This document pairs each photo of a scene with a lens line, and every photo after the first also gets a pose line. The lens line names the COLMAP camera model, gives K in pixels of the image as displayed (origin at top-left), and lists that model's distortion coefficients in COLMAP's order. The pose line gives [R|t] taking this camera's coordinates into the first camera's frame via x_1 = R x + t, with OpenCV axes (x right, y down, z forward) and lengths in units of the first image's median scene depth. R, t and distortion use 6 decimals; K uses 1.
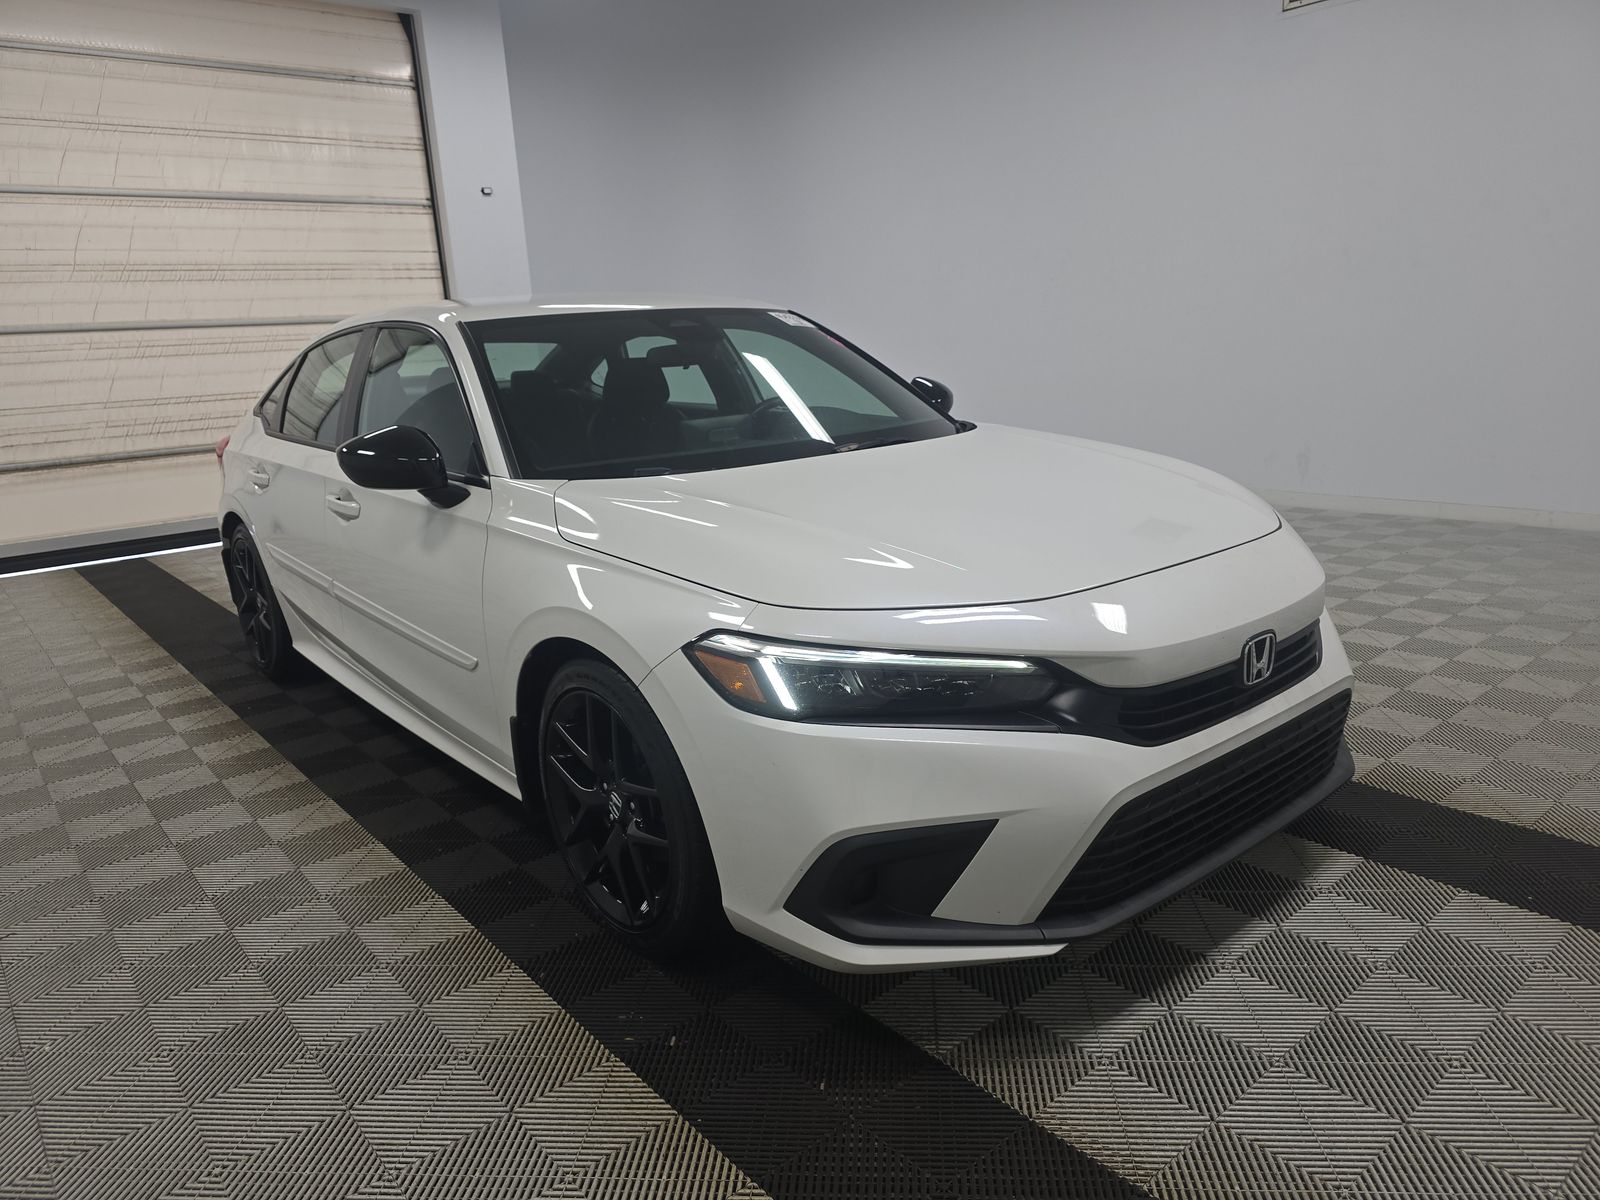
lens RADIAL K [[1094.2, 0, 795.8], [0, 1094.2, 594.5], [0, 0, 1]] dist [0.004118, -0.006150]
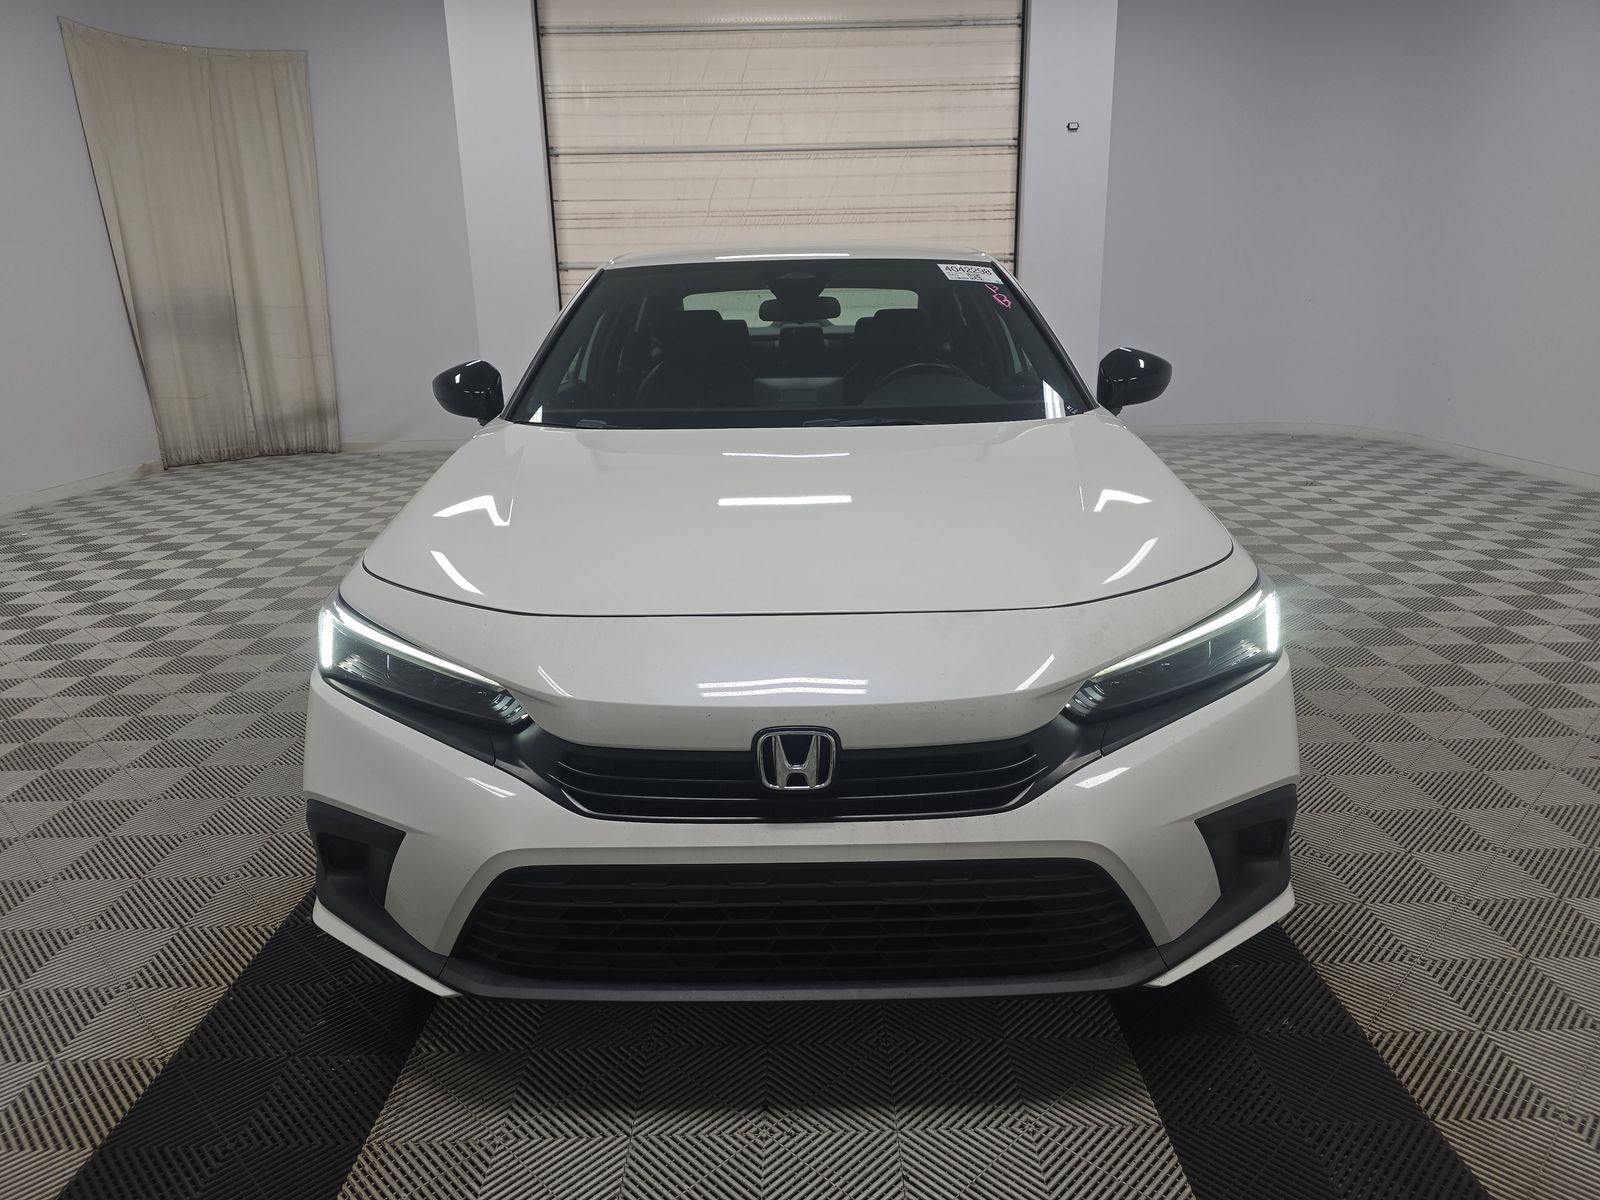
lens RADIAL K [[1094.2, 0, 795.8], [0, 1094.2, 594.5], [0, 0, 1]] dist [0.004118, -0.006150]
pose [[0.767451, 0.199174, -0.609383, 0.104023], [-0.166190, 0.979832, 0.110955, -0.016221], [0.619192, 0.016121, 0.785074, 0.051087]]
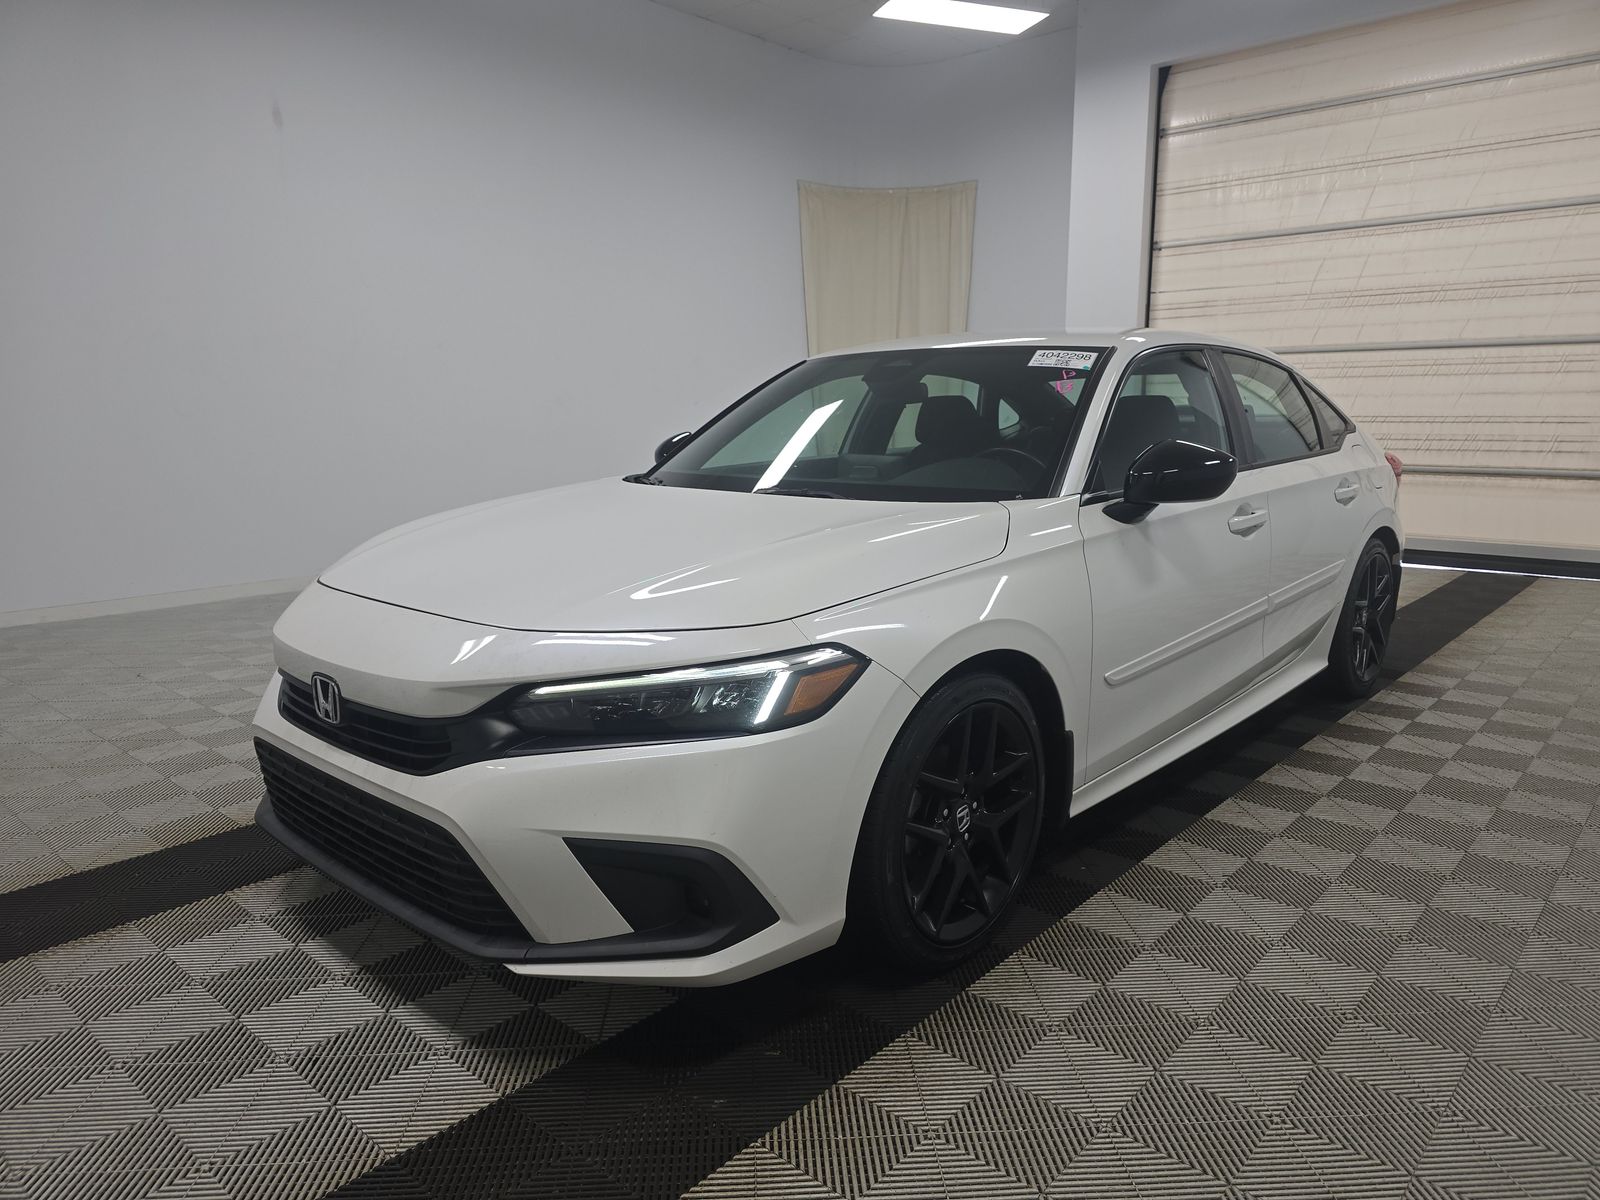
lens RADIAL K [[1033.9, 0, 737.4], [0, 1033.9, 602.0], [0, 0, 1]] dist [0.001585, -0.006279]
pose [[0.097695, 0.242715, -0.965166, 0.174393], [-0.220519, 0.950977, 0.216825, -0.043322], [0.970478, 0.191655, 0.146428, 0.143151]]
